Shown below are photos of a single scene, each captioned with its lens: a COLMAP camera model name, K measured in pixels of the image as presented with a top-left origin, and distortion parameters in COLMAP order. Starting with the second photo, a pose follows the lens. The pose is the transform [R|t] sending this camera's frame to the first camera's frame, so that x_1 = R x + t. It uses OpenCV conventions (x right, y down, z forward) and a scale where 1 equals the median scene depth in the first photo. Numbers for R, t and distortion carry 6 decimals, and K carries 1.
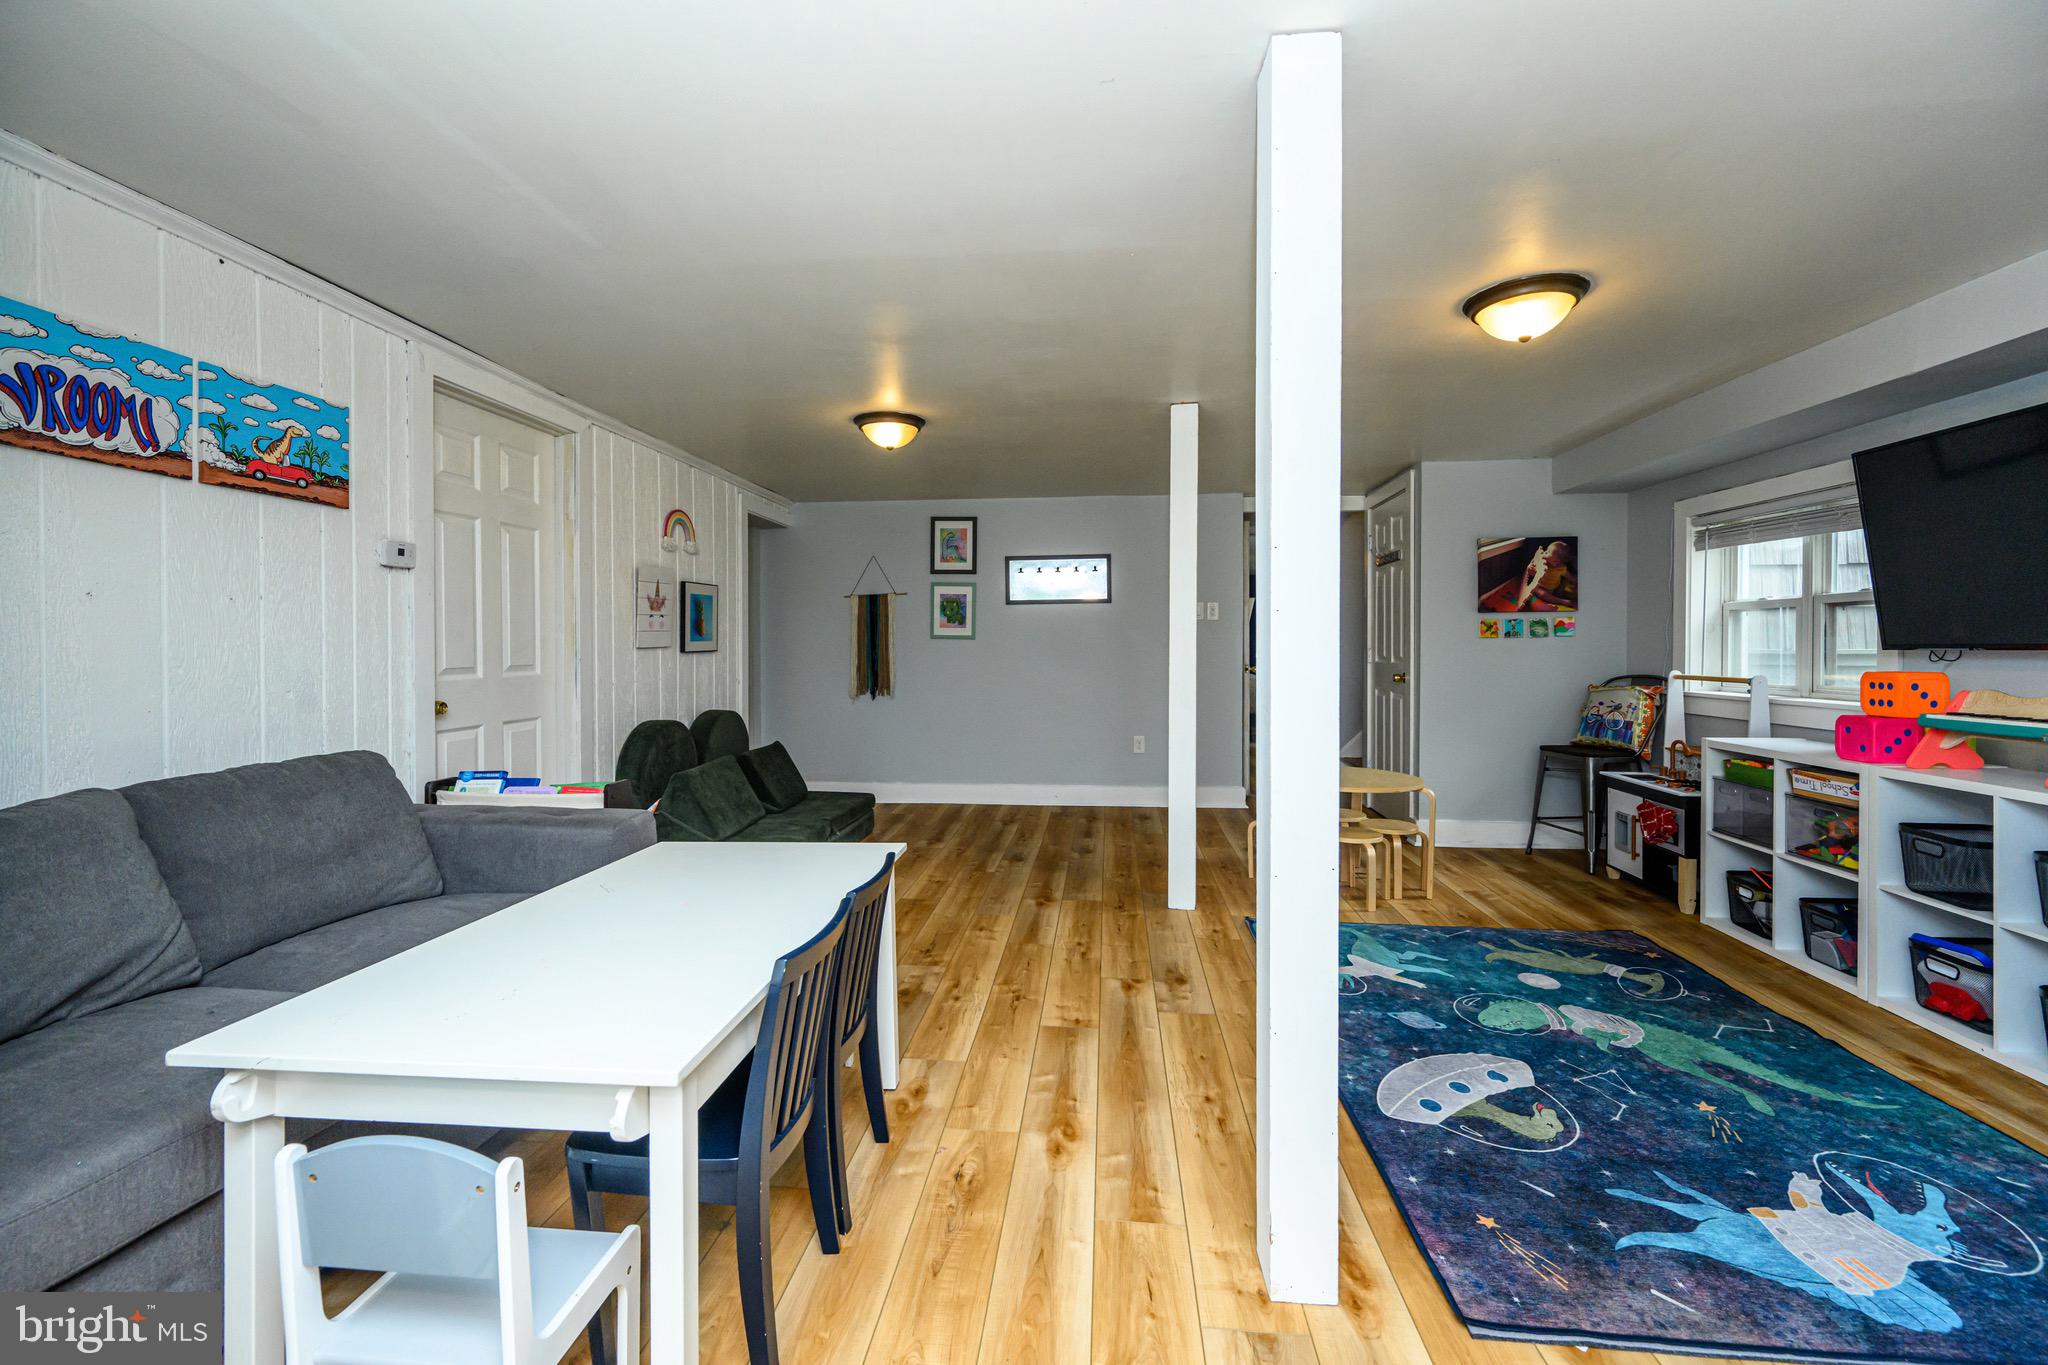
lens RADIAL K [[829.1, 0, 1029.0], [0, 829.1, 652.3], [0, 0, 1]] dist [-0.000162, -0.000303]
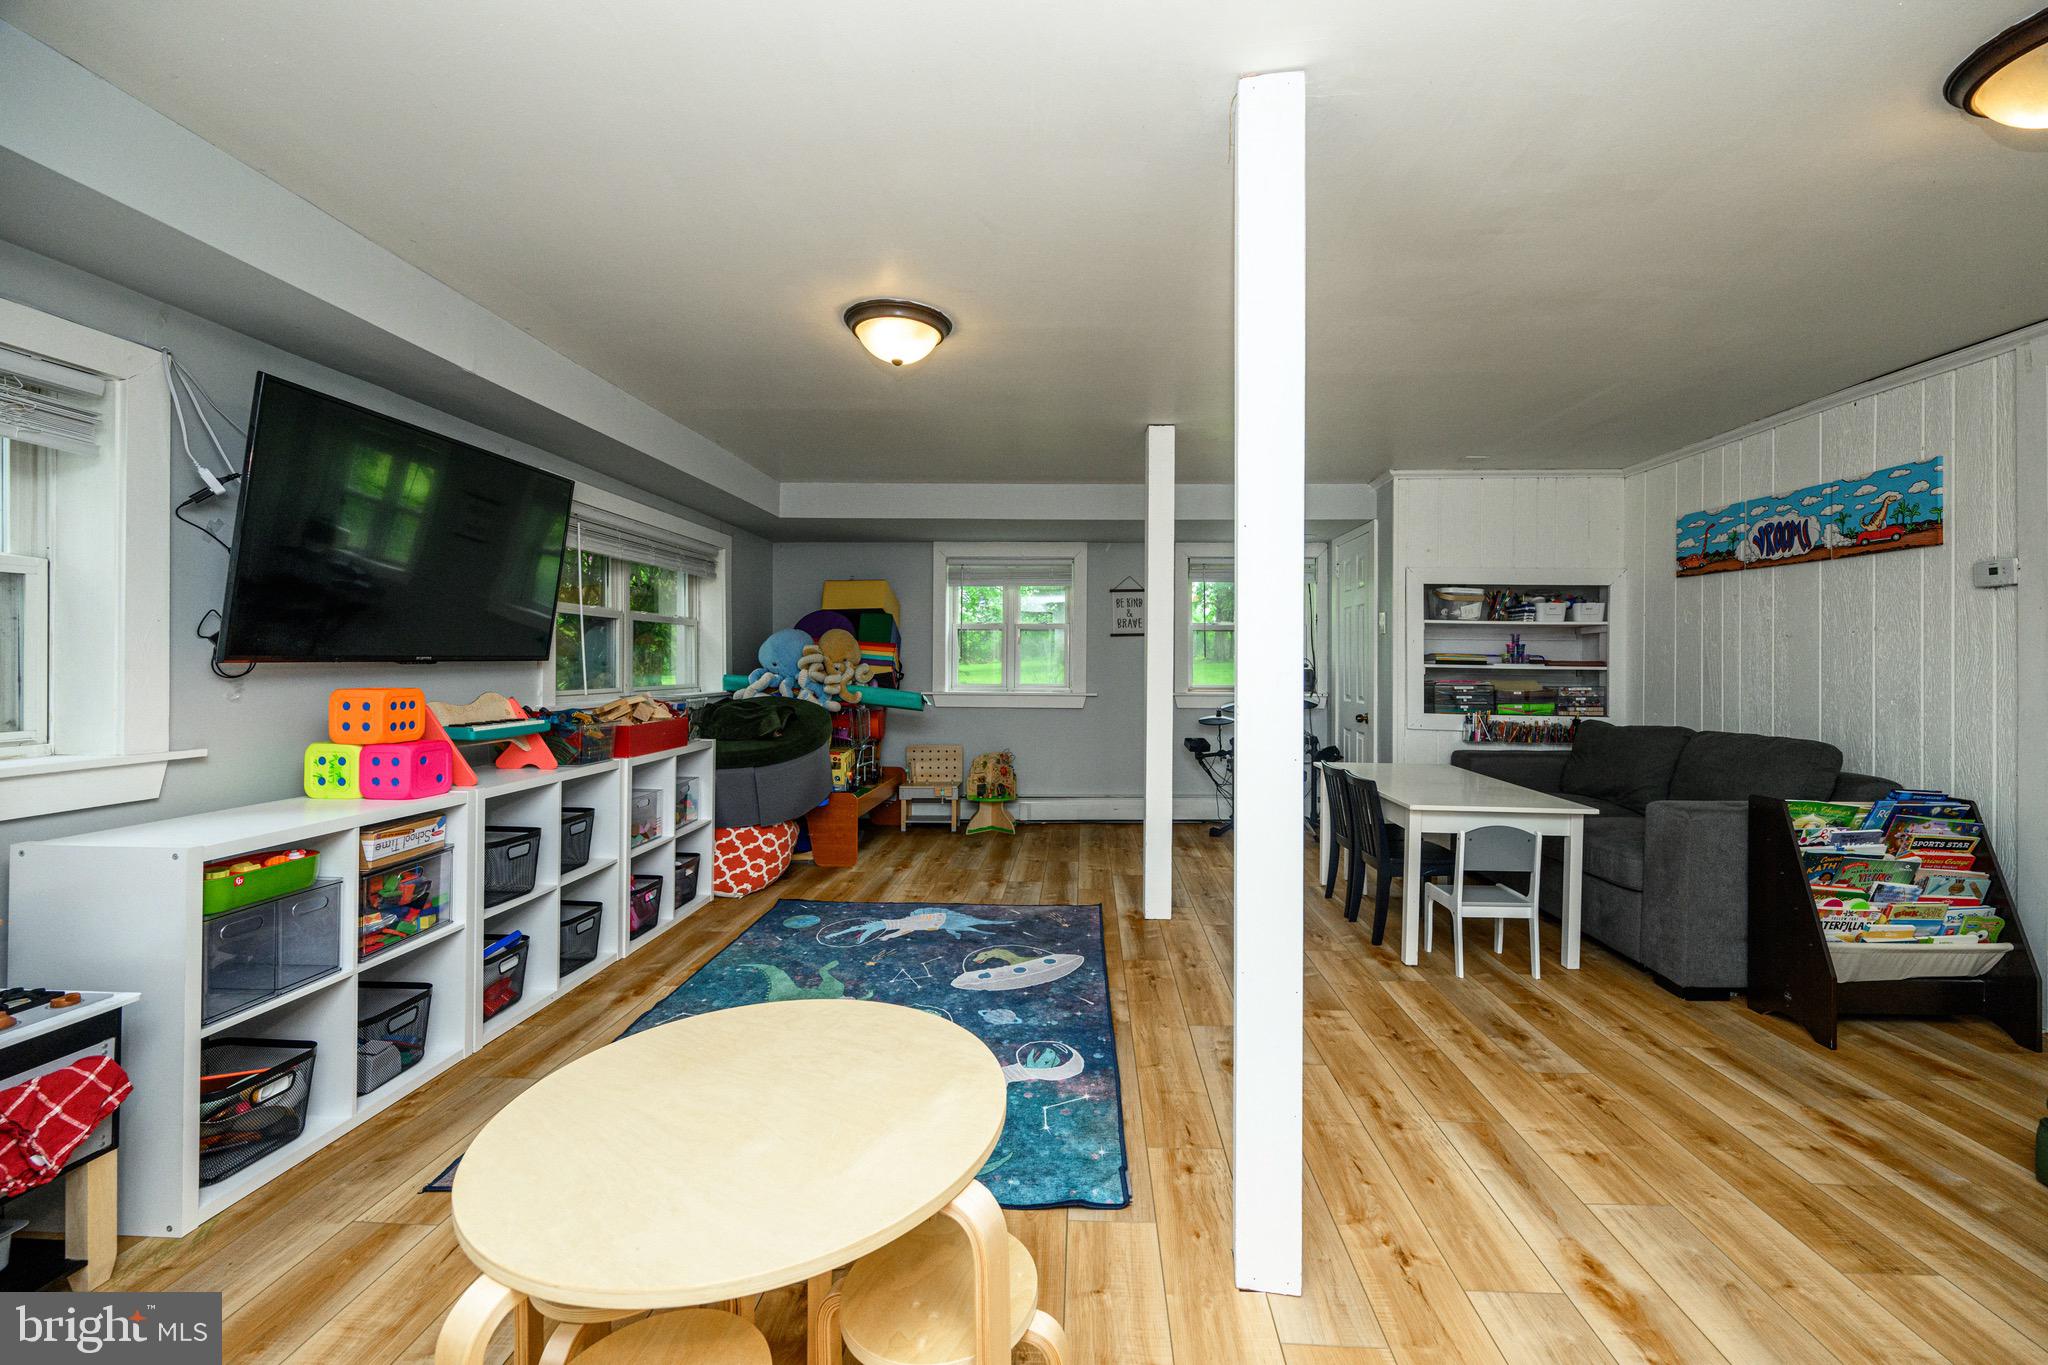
lens RADIAL K [[825.8, 0, 1065.5], [0, 825.8, 658.5], [0, 0, 1]] dist [0.000403, -0.000149]
pose [[-0.997305, -0.004858, -0.073204, 0.467234], [-0.005214, 0.999975, 0.004675, -0.015276], [0.073179, 0.005044, -0.997306, 2.063940]]
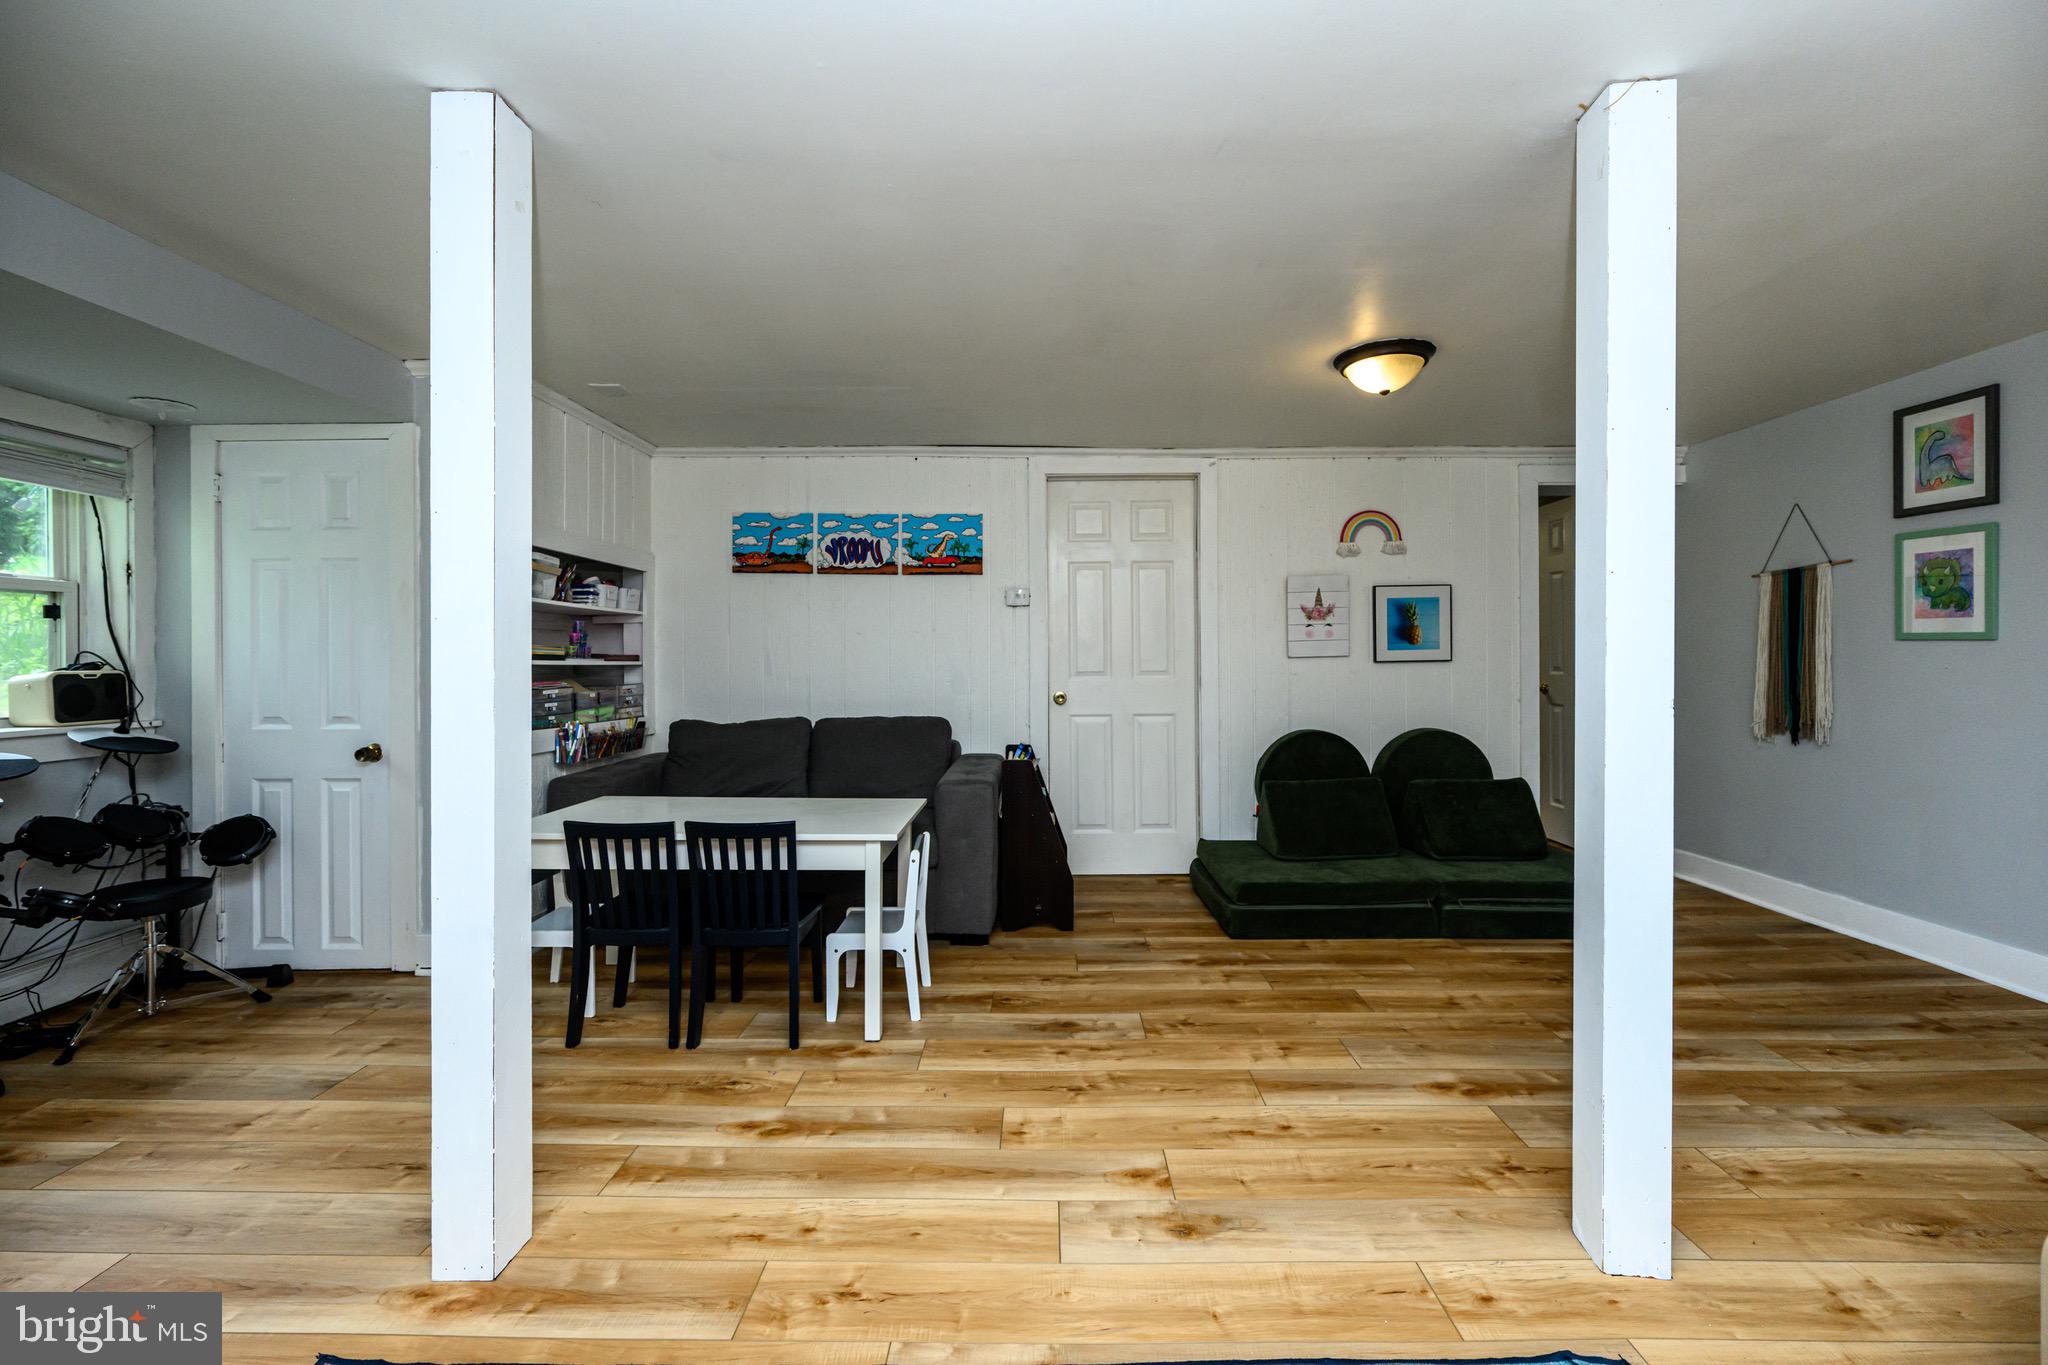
lens RADIAL K [[829.1, 0, 1029.0], [0, 829.1, 652.3], [0, 0, 1]] dist [-0.000162, -0.000303]
pose [[0.088118, -0.005356, -0.996096, 0.859727], [-0.005050, 0.999970, -0.005823, -0.006711], [0.996097, 0.005543, 0.088088, 0.953915]]
